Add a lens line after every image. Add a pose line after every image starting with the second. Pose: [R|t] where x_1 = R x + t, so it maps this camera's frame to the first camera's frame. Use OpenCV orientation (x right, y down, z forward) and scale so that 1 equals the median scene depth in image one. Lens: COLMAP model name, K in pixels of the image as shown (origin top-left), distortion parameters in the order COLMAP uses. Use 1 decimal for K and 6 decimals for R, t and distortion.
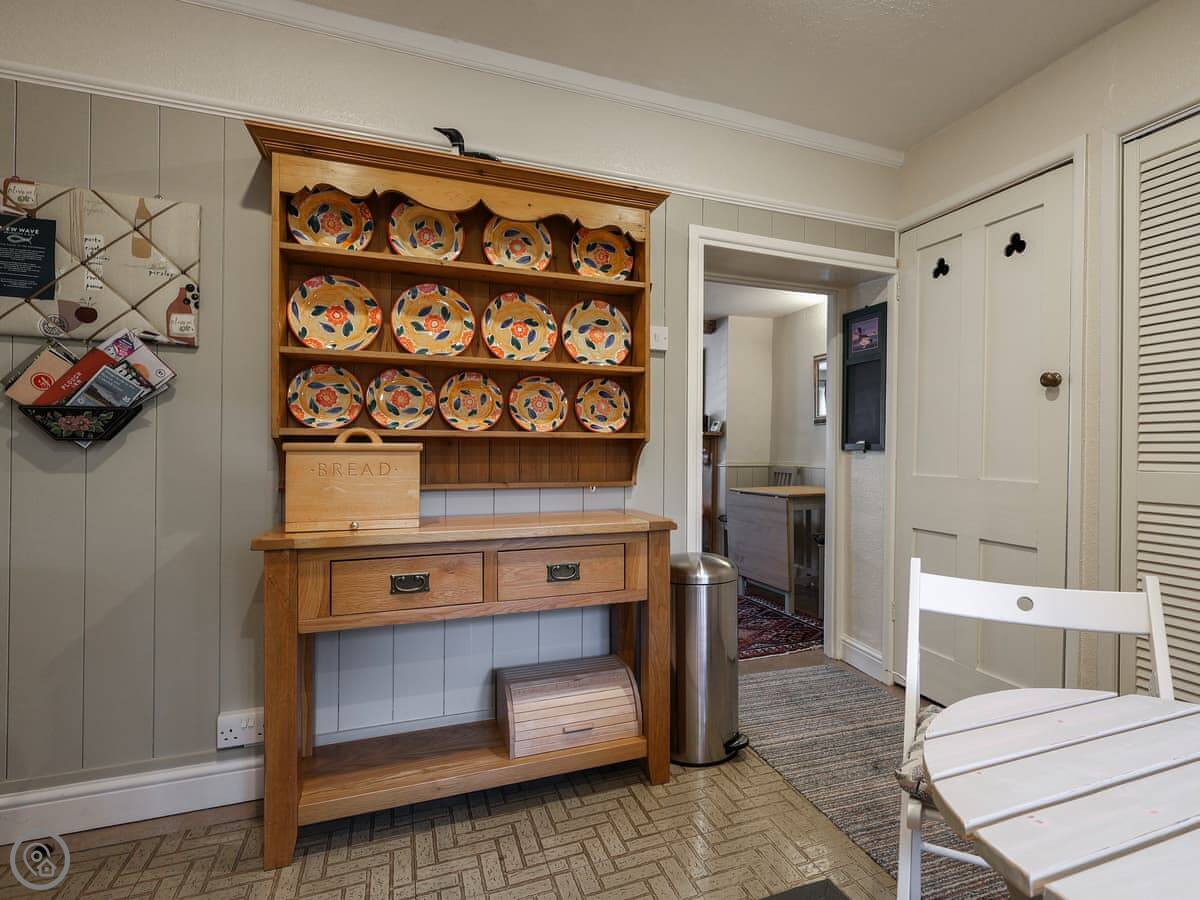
lens RADIAL K [[694.3, 0, 600.0], [0, 694.3, 450.0], [0, 0, 1]] dist [0.003648, 0.001708]
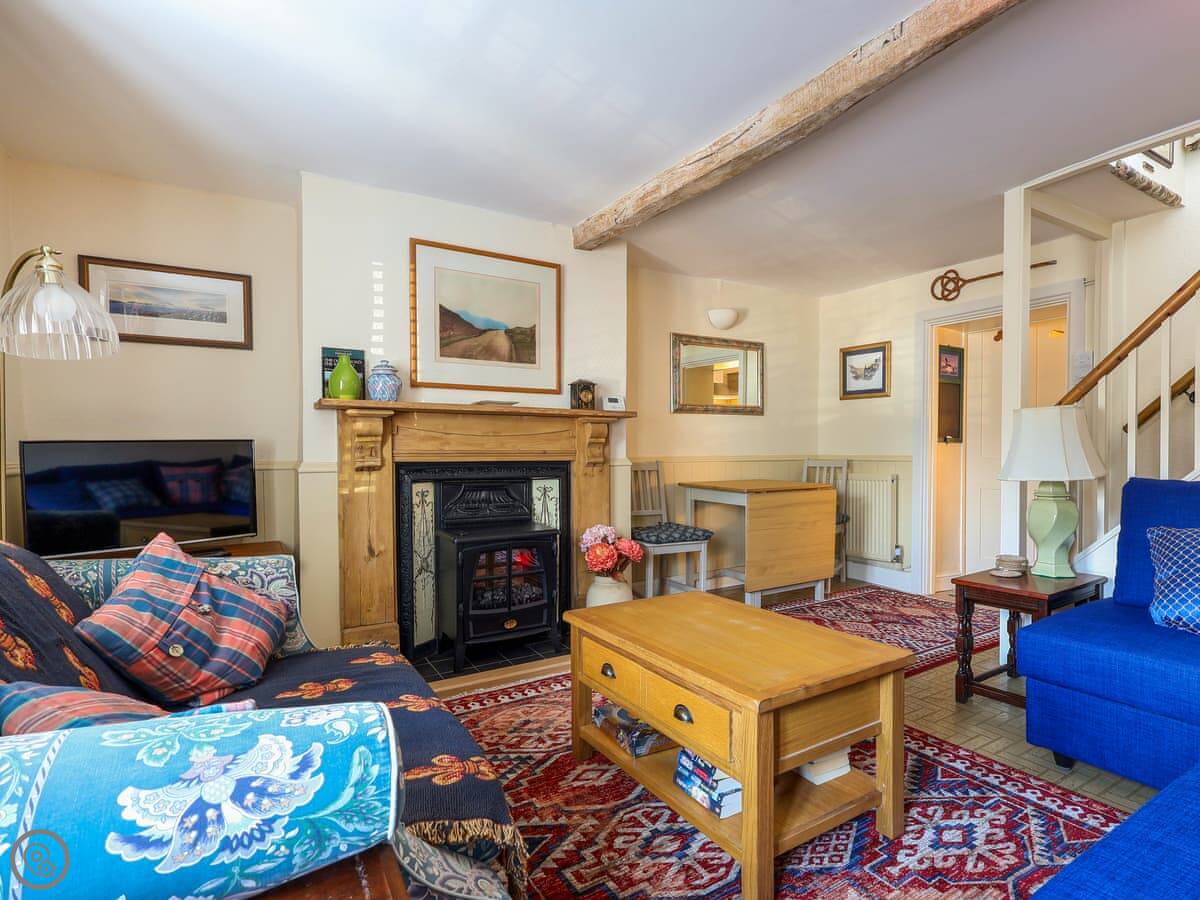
lens RADIAL K [[635.7, 0, 653.5], [0, 635.7, 467.2], [0, 0, 1]] dist [-0.004368, -0.000103]
pose [[-0.283414, -0.022168, 0.958741, -0.686461], [0.007011, 0.999658, 0.025186, 0.013705], [-0.958972, 0.013860, -0.283162, 1.839444]]
